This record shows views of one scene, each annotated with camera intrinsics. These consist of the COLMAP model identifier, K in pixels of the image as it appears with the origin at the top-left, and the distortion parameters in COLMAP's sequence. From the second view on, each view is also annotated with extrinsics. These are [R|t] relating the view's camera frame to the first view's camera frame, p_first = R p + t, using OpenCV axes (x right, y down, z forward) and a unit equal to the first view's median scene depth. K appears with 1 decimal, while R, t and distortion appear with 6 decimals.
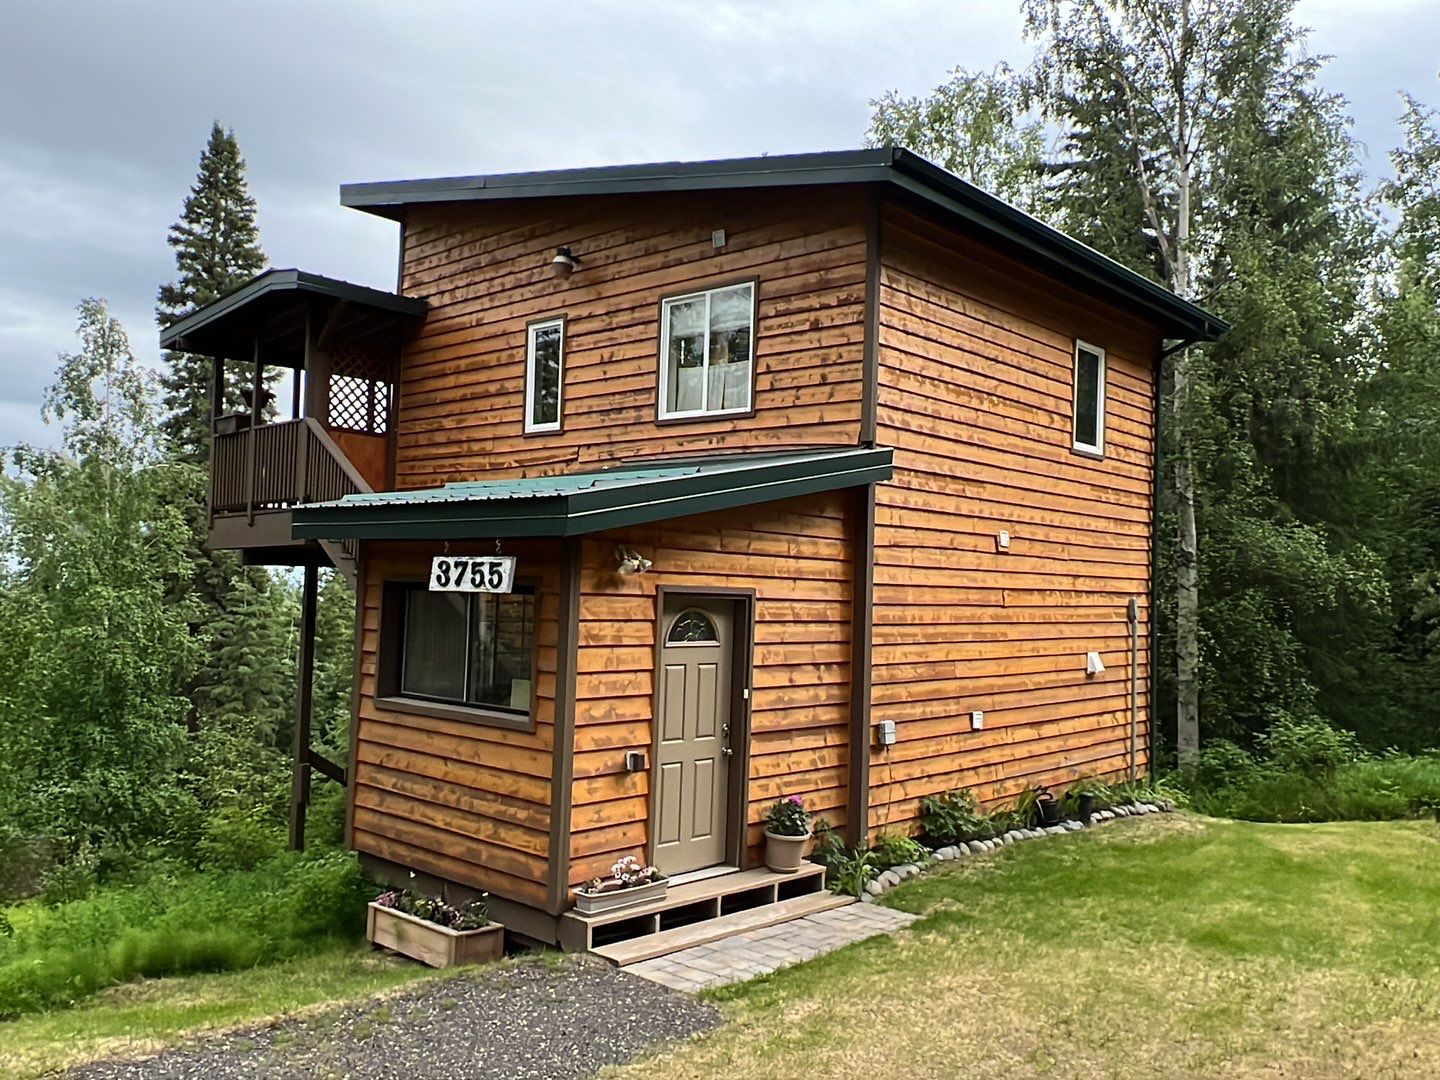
lens RADIAL K [[1178.3, 0, 720.0], [0, 1178.3, 540.0], [0, 0, 1]] dist [-0.011329, -0.009171]
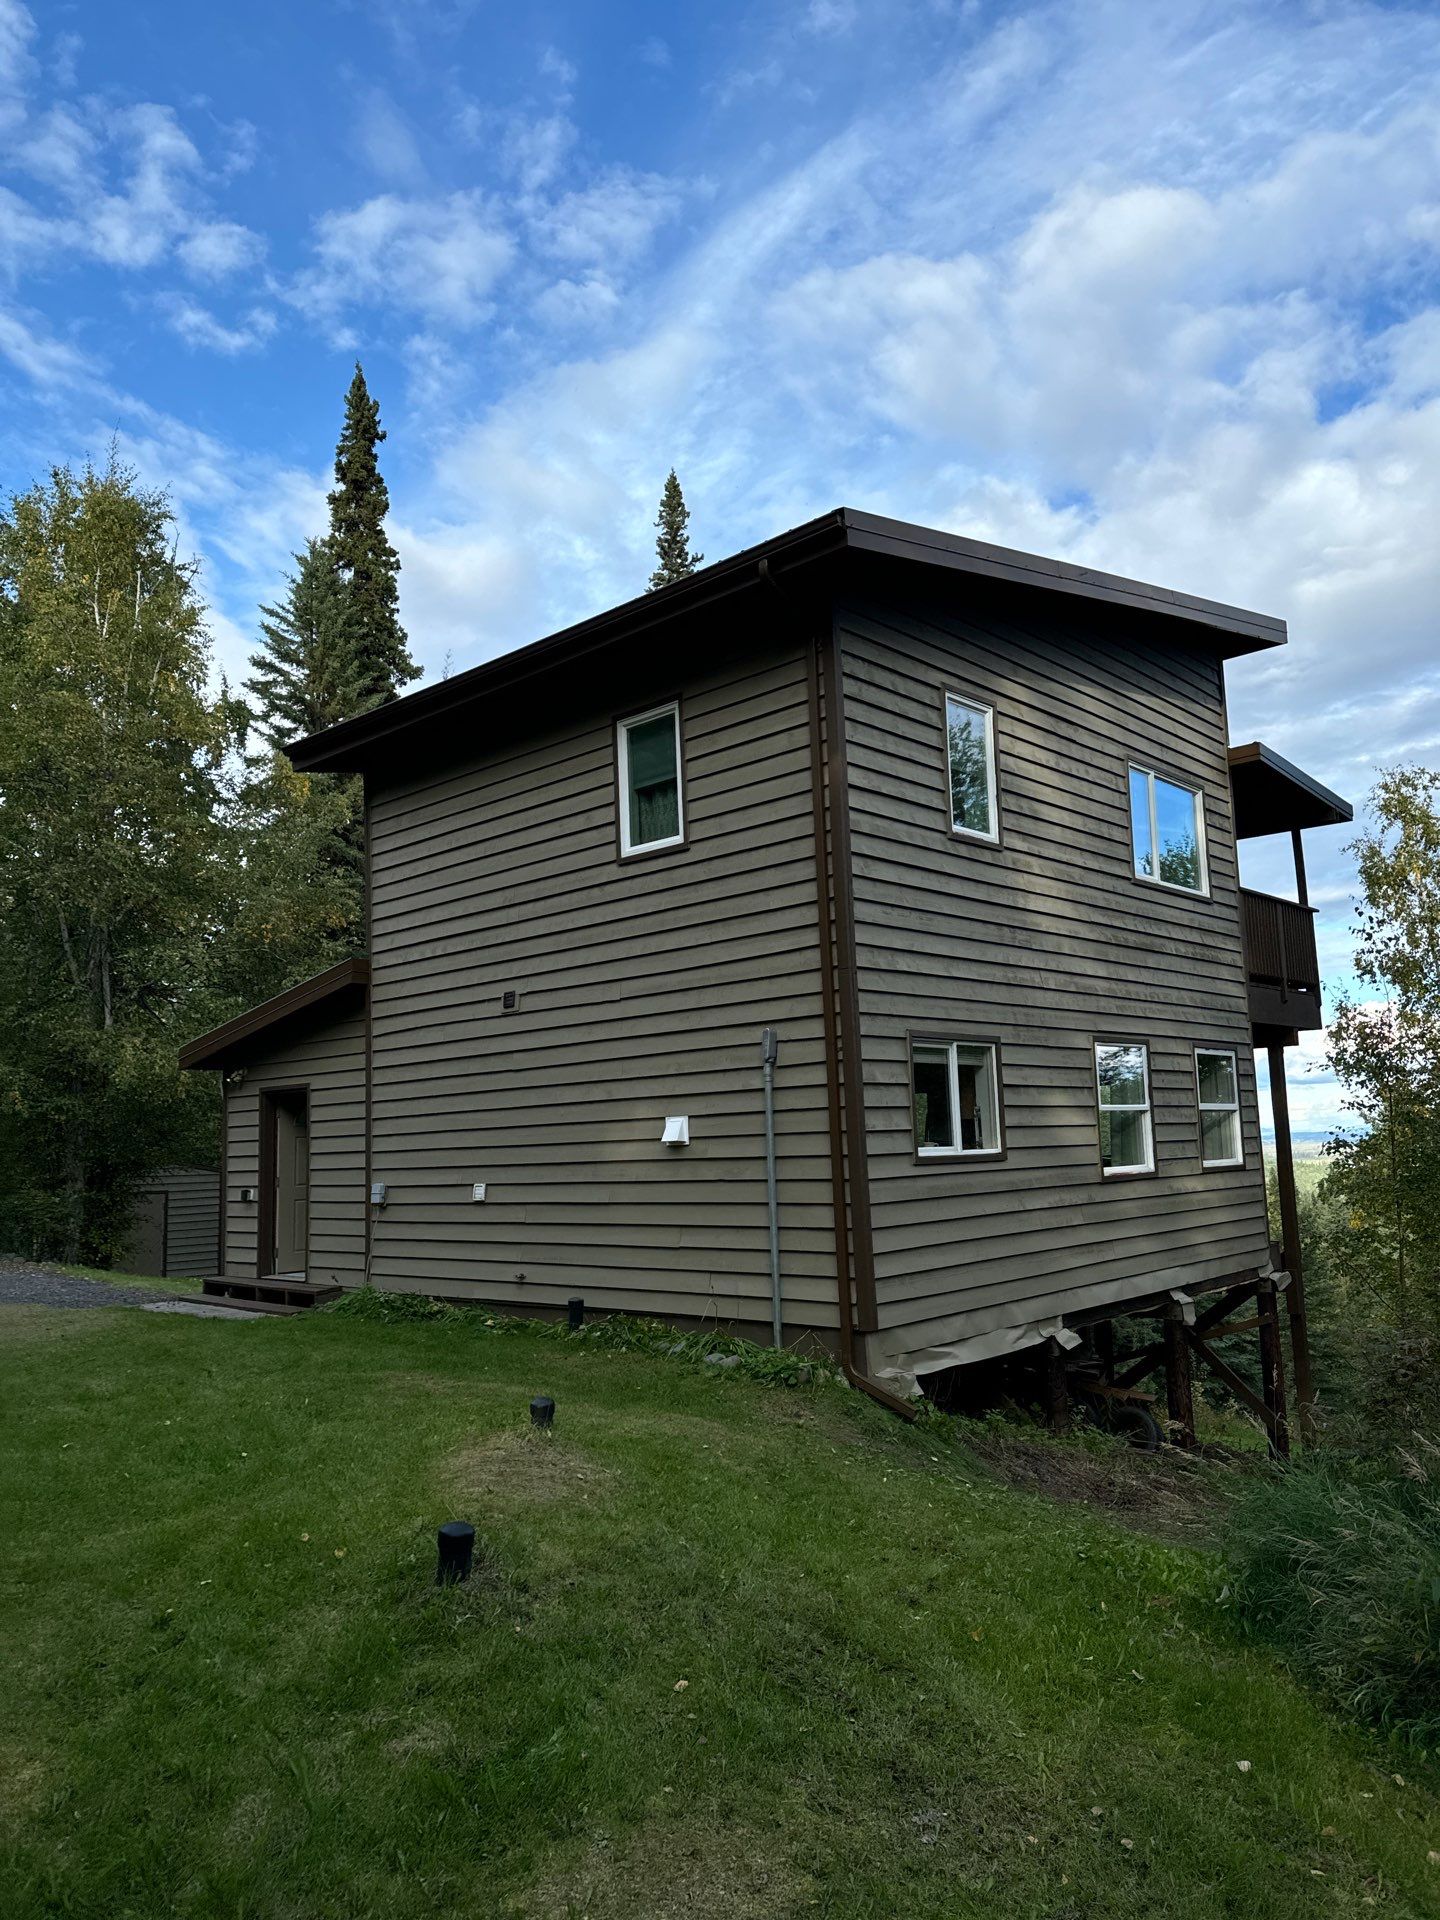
lens RADIAL K [[1386.4, 0, 722.8], [0, 1386.4, 982.2], [0, 0, 1]] dist [0.065664, -0.002087]
pose [[-0.020144, -0.148052, -0.988774, 1.415236], [0.073293, 0.986096, -0.149144, 0.172583], [0.997107, -0.075474, -0.009013, 1.259503]]
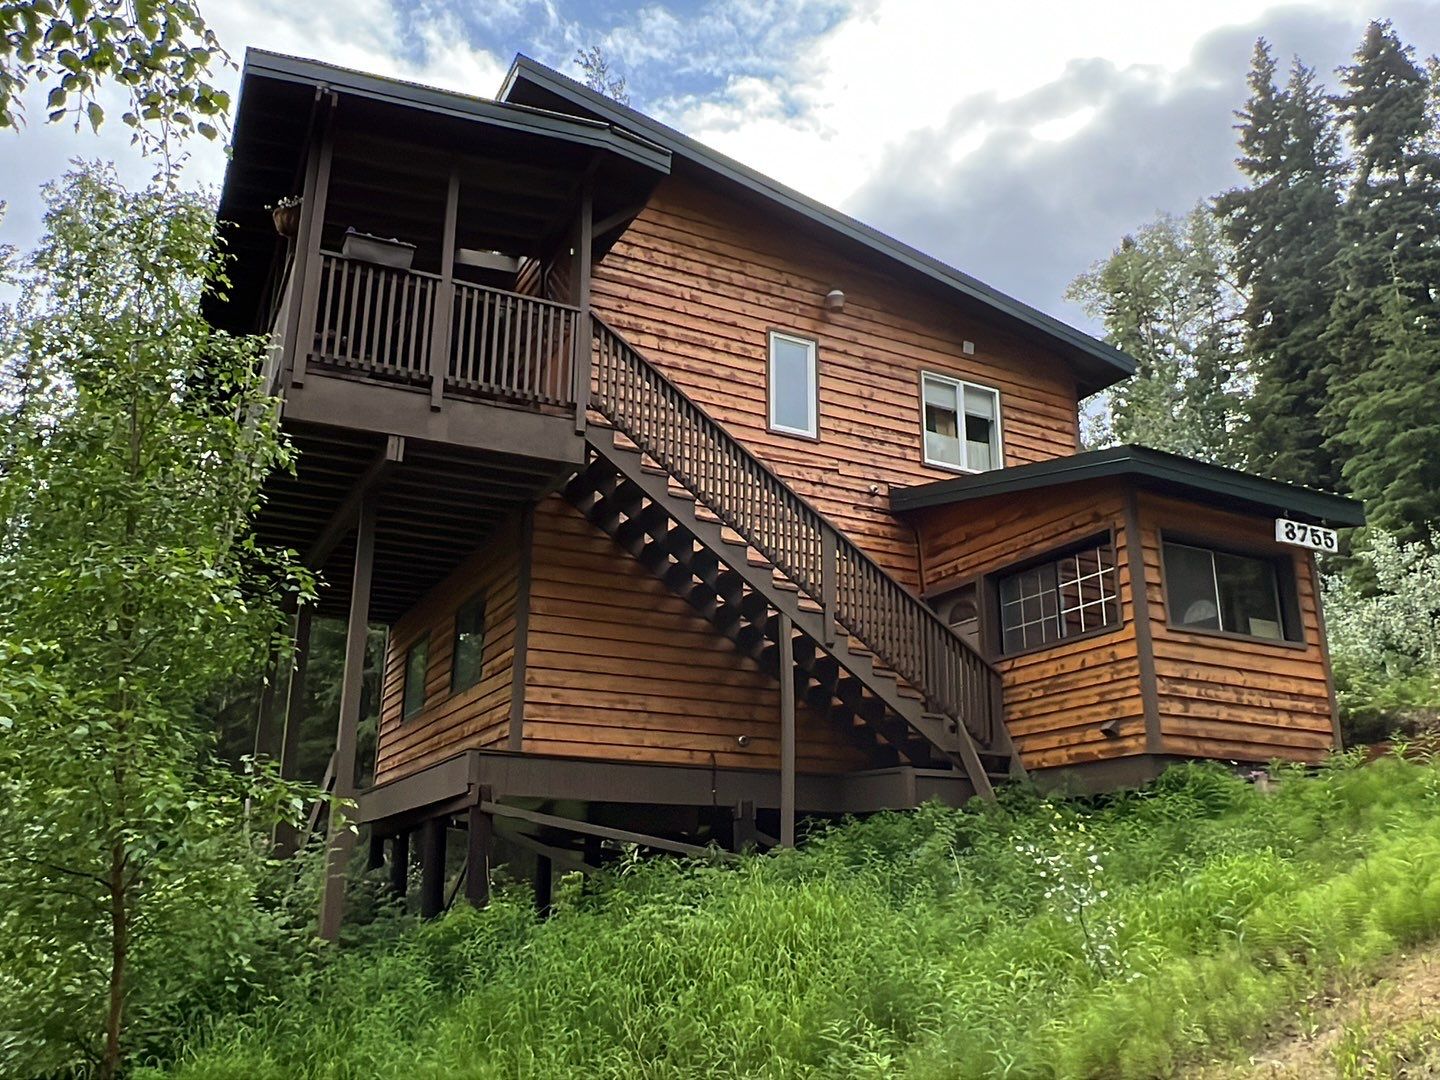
lens RADIAL K [[1178.3, 0, 720.0], [0, 1178.3, 540.0], [0, 0, 1]] dist [-0.011329, -0.009171]
pose [[0.347496, 0.250112, 0.903709, -1.274499], [-0.035514, 0.966589, -0.253859, 0.307645], [-0.937009, 0.056121, 0.344768, 0.839710]]
